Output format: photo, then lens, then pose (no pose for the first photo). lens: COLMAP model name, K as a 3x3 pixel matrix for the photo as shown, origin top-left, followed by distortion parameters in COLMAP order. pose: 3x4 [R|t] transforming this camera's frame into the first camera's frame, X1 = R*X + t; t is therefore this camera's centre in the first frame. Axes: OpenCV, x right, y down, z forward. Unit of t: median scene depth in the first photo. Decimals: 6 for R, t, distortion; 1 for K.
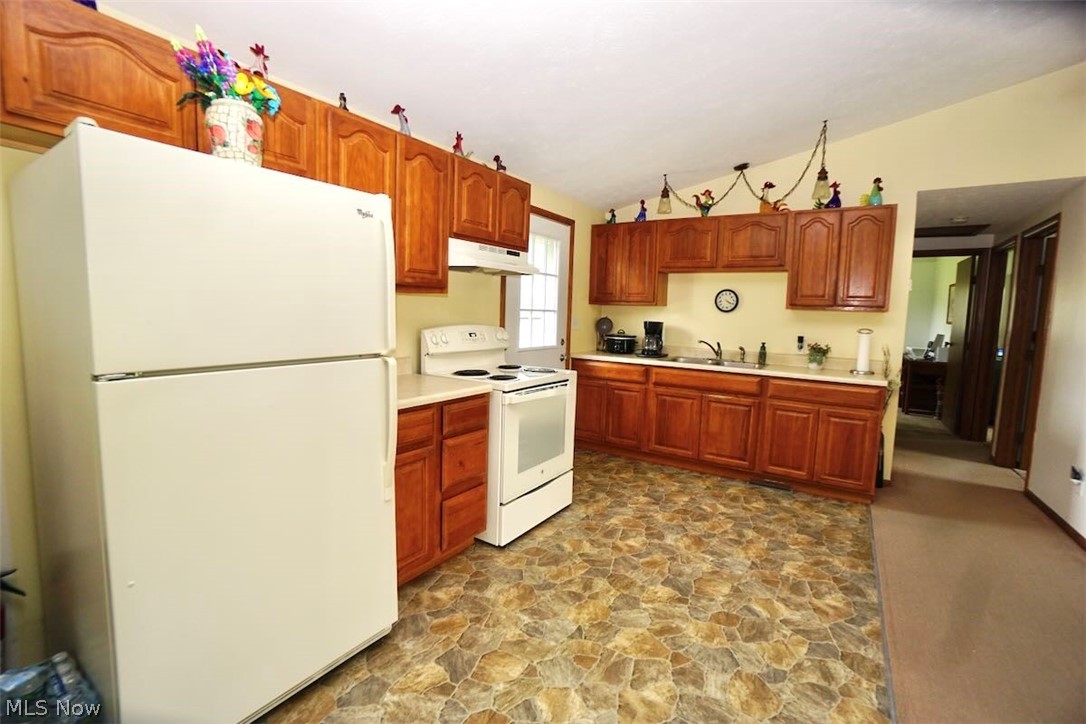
lens RADIAL K [[488.4, 0, 546.9], [0, 488.4, 352.8], [0, 0, 1]] dist [-0.045292, 0.005286]
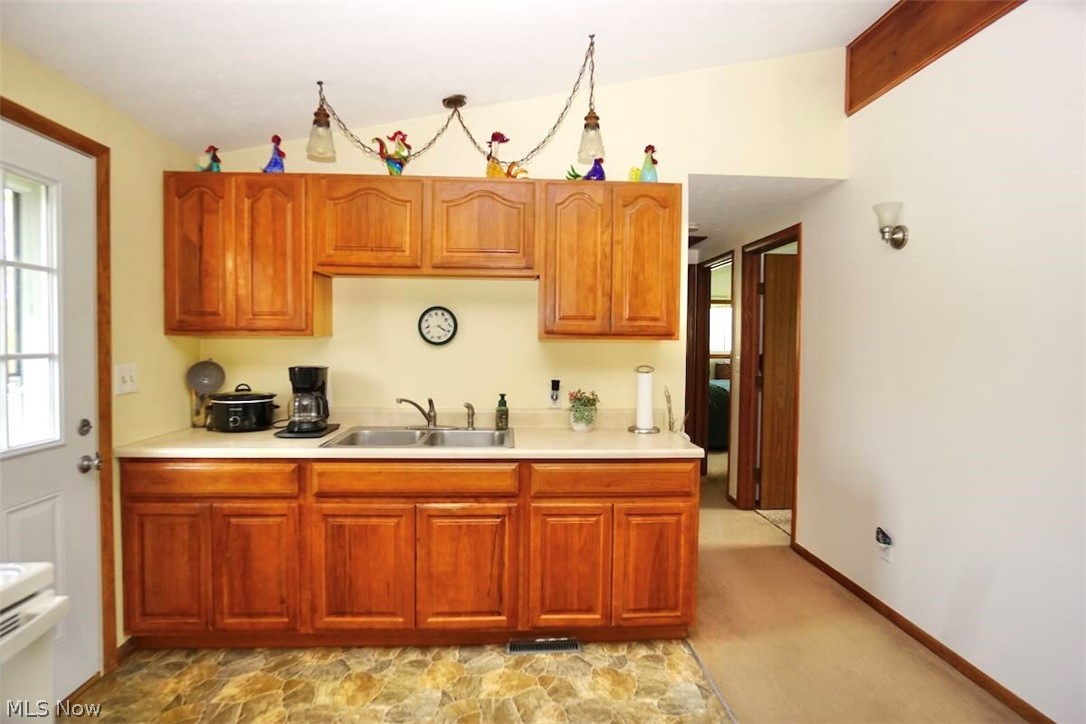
lens RADIAL K [[530.0, 0, 542.8], [0, 530.0, 355.2], [0, 0, 1]] dist [-0.035163, 0.008446]
pose [[0.807189, -0.040310, 0.588915, 0.111698], [0.065867, 0.997586, -0.021996, -0.059346], [-0.586606, 0.056545, 0.807896, 0.493391]]
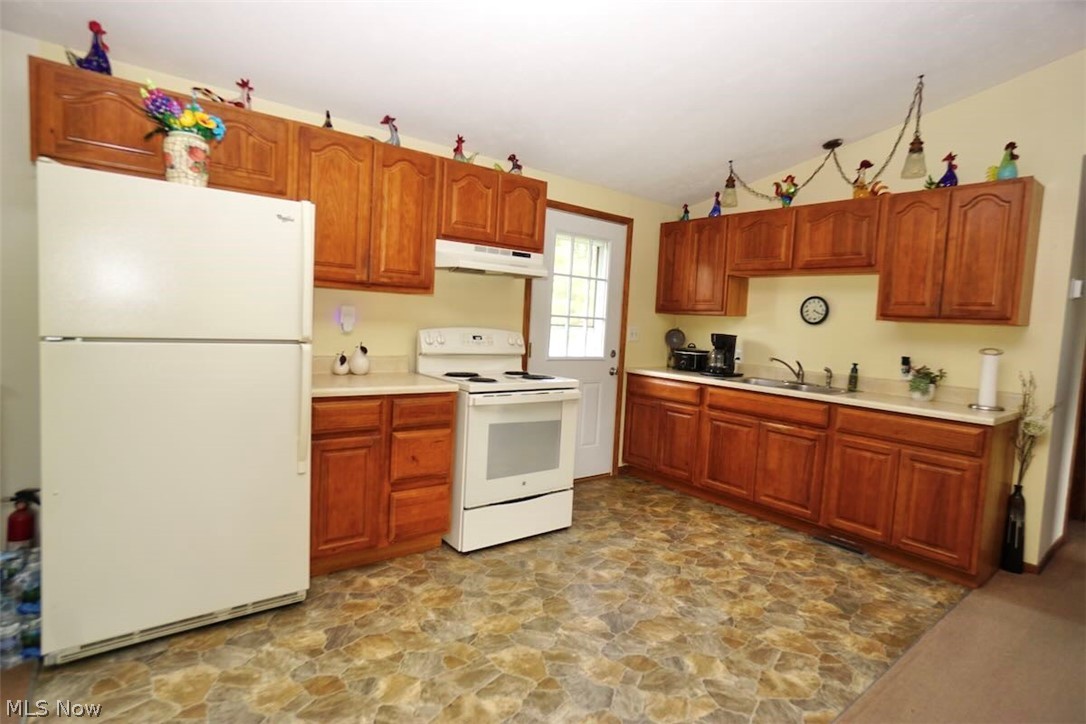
lens RADIAL K [[564.8, 0, 543.3], [0, 564.8, 352.7], [0, 0, 1]] dist [-0.022249, -0.001312]
pose [[0.945154, 0.038590, -0.324337, 0.303350], [-0.052363, 0.998055, -0.033842, 0.021907], [0.322400, 0.048969, 0.945336, -0.026043]]
